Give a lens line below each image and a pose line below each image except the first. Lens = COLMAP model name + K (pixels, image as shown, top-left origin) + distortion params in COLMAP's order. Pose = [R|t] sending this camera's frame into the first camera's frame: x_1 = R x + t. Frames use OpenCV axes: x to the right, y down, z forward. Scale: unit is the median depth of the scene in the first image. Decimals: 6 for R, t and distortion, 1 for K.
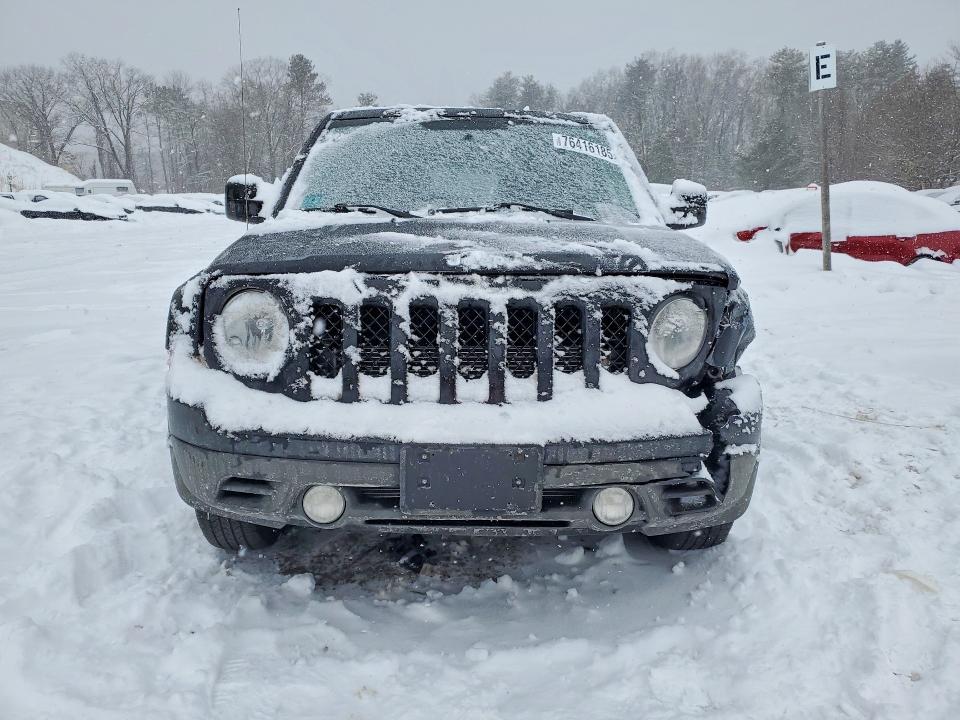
lens RADIAL K [[755.0, 0, 482.2], [0, 755.0, 363.8], [0, 0, 1]] dist [0.025450, -0.001192]
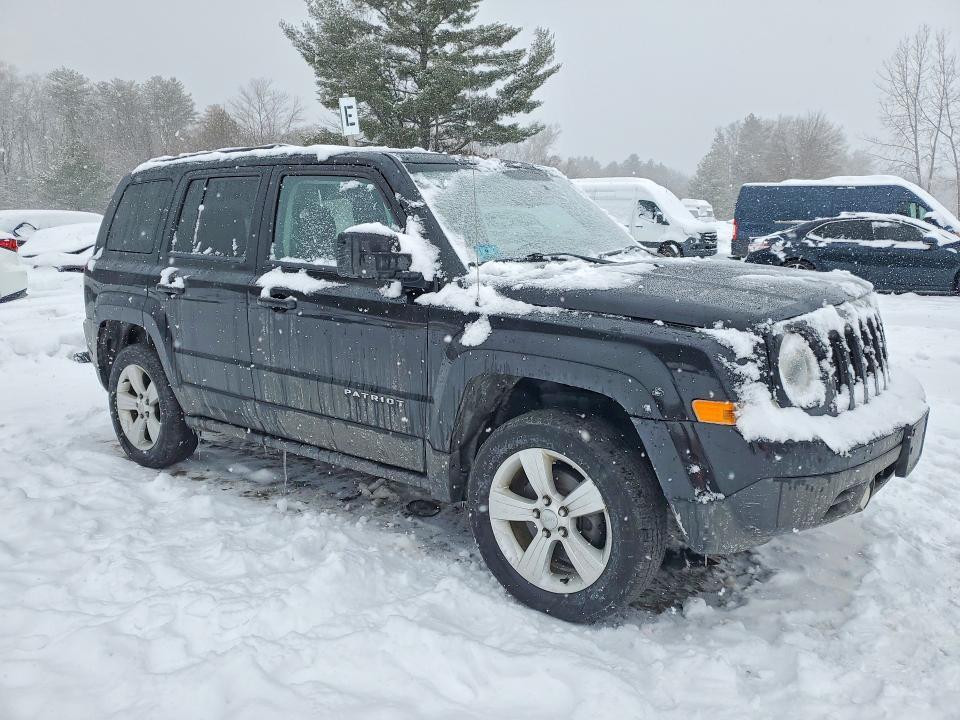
lens RADIAL K [[755.0, 0, 481.0], [0, 755.0, 356.9], [0, 0, 1]] dist [0.025450, -0.001192]
pose [[0.641097, -0.146551, 0.753338, -0.998023], [0.175990, 0.983514, 0.041560, -0.129705], [-0.747009, 0.105936, 0.656319, 0.408071]]
